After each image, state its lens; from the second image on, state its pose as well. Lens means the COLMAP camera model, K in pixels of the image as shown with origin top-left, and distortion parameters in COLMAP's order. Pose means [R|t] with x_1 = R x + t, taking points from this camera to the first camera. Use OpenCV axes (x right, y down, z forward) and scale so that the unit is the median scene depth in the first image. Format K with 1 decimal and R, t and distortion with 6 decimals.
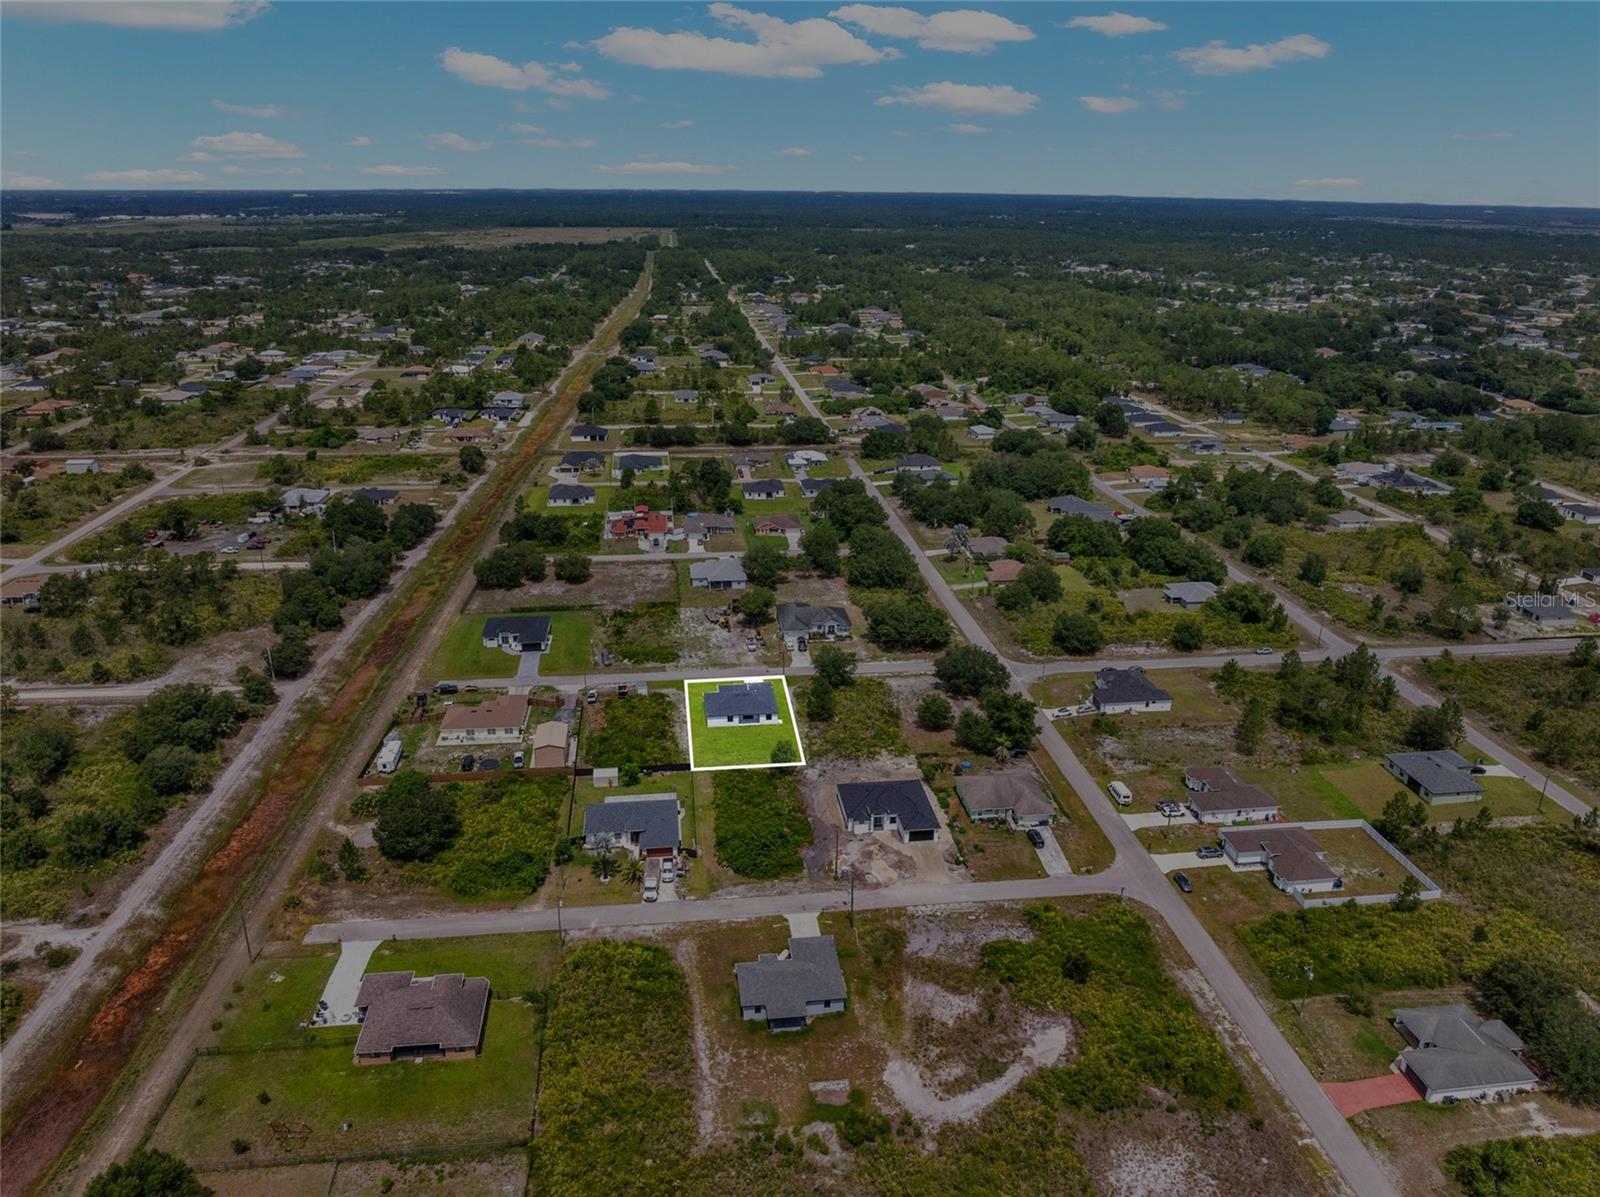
lens RADIAL K [[1130.7, 0, 802.5], [0, 1130.7, 597.8], [0, 0, 1]] dist [-0.061023, 0.033141]
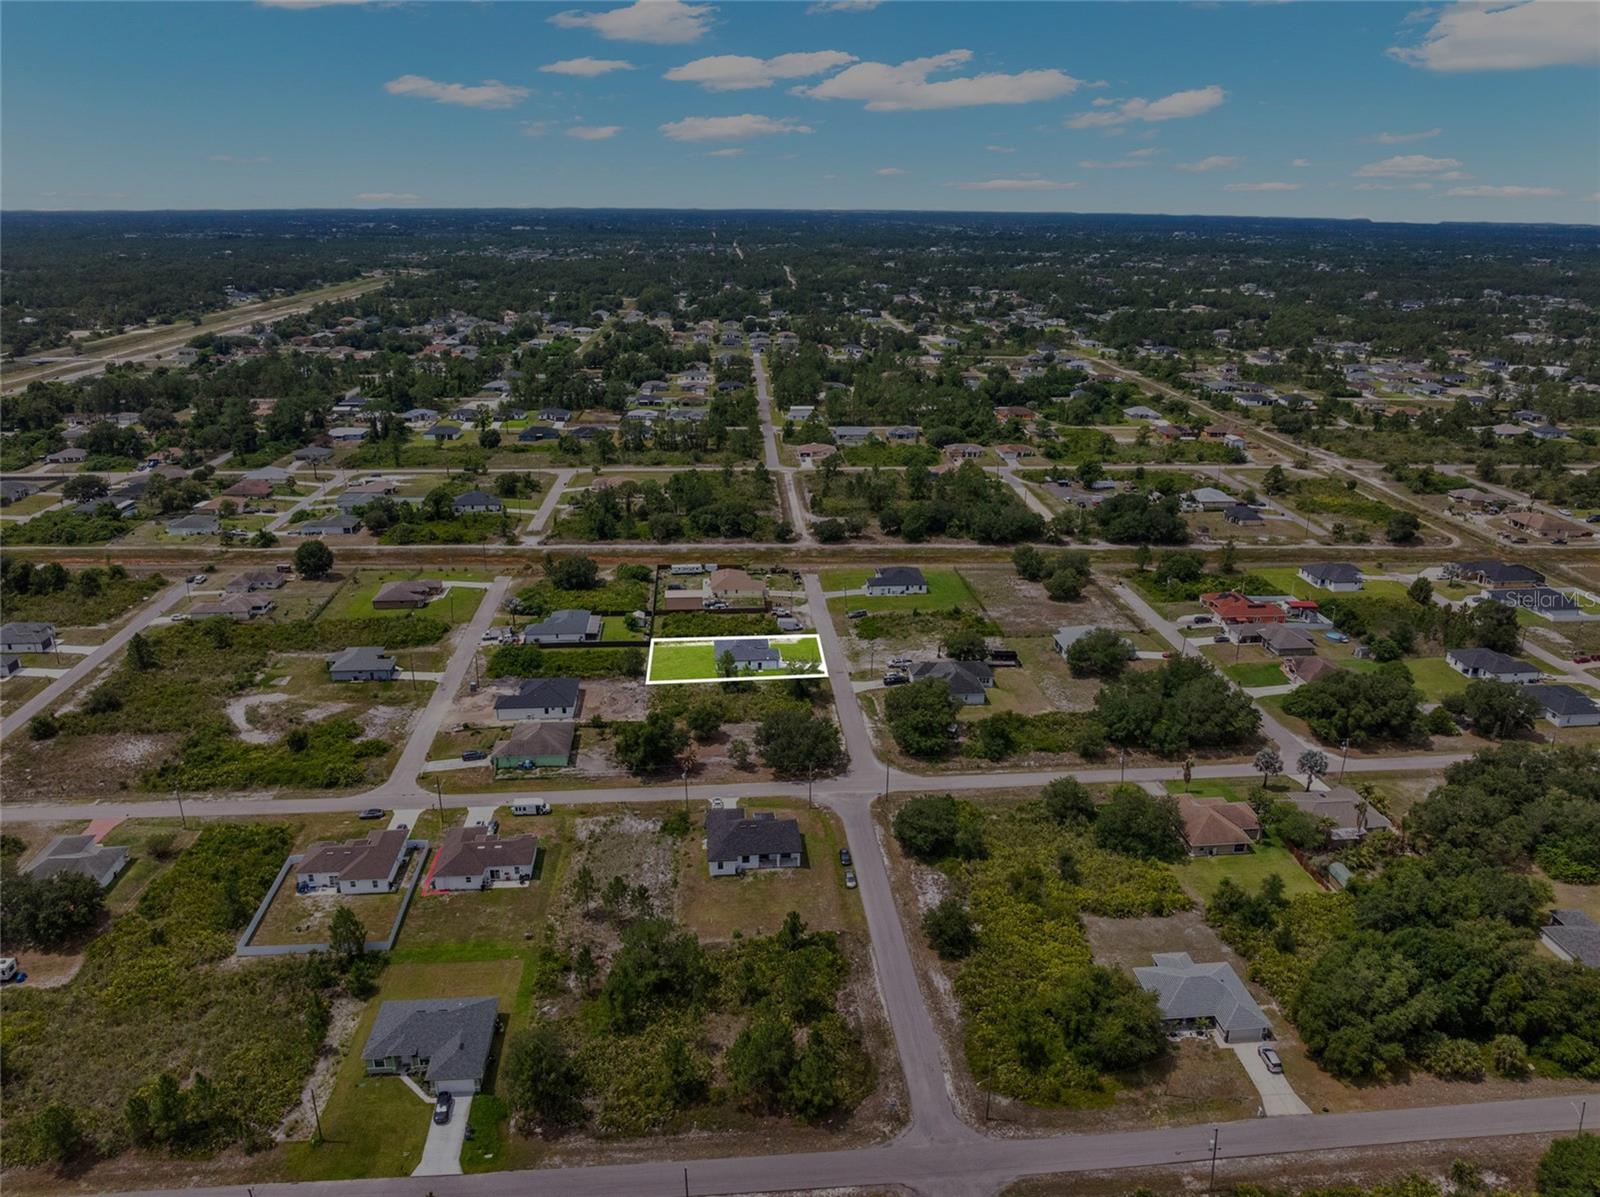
lens RADIAL K [[1130.7, 0, 802.5], [0, 1130.7, 597.8], [0, 0, 1]] dist [-0.061023, 0.033141]
pose [[-0.037119, 0.319030, -0.947018, 1.118413], [-0.353088, 0.882357, 0.311086, -0.365841], [0.934854, 0.345927, 0.079894, 1.063011]]
